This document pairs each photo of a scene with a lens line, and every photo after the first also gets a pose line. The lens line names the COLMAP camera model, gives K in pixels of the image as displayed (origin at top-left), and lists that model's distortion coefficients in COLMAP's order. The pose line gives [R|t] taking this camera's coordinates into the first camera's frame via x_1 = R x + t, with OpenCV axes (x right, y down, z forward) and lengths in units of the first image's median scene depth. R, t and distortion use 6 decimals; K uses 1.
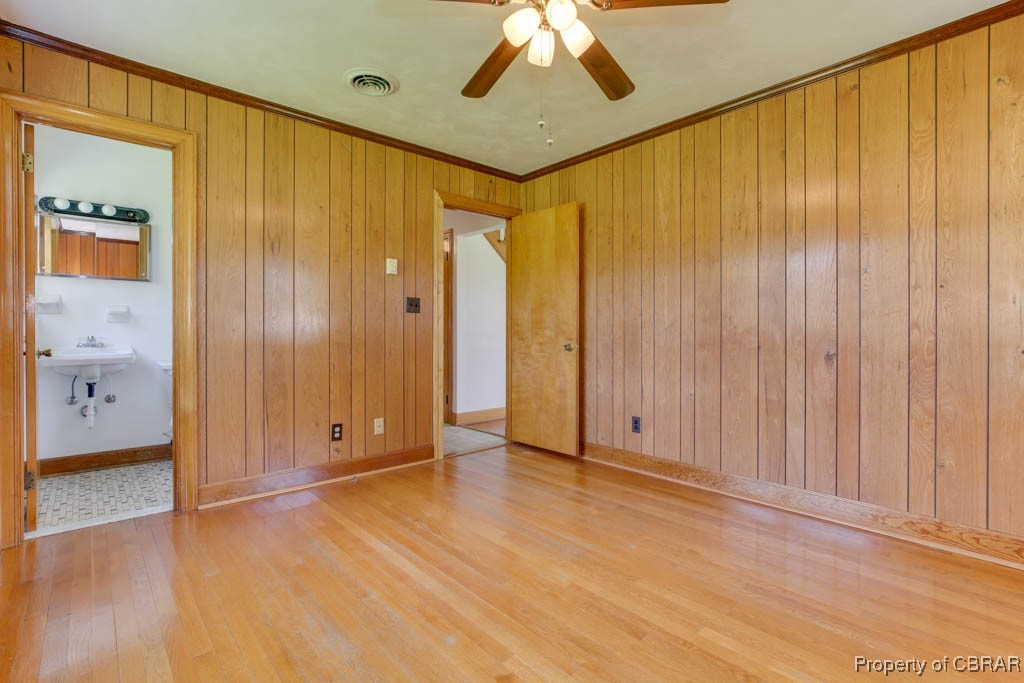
lens RADIAL K [[482.8, 0, 511.0], [0, 482.8, 333.2], [0, 0, 1]] dist [-0.004579, -0.000497]
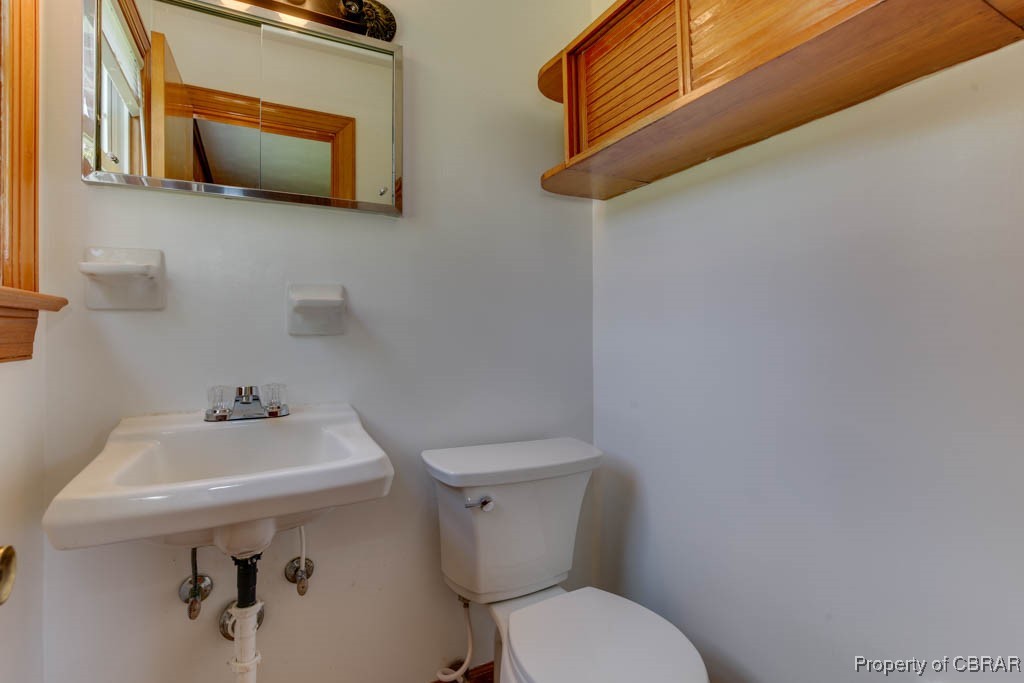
lens RADIAL K [[482.8, 0, 511.0], [0, 482.8, 333.2], [0, 0, 1]] dist [-0.004579, -0.000497]
pose [[0.972934, -0.001683, -0.231076, -0.644423], [0.001031, 0.999995, -0.002940, -0.024085], [0.231079, 0.002622, 0.972931, 0.745651]]
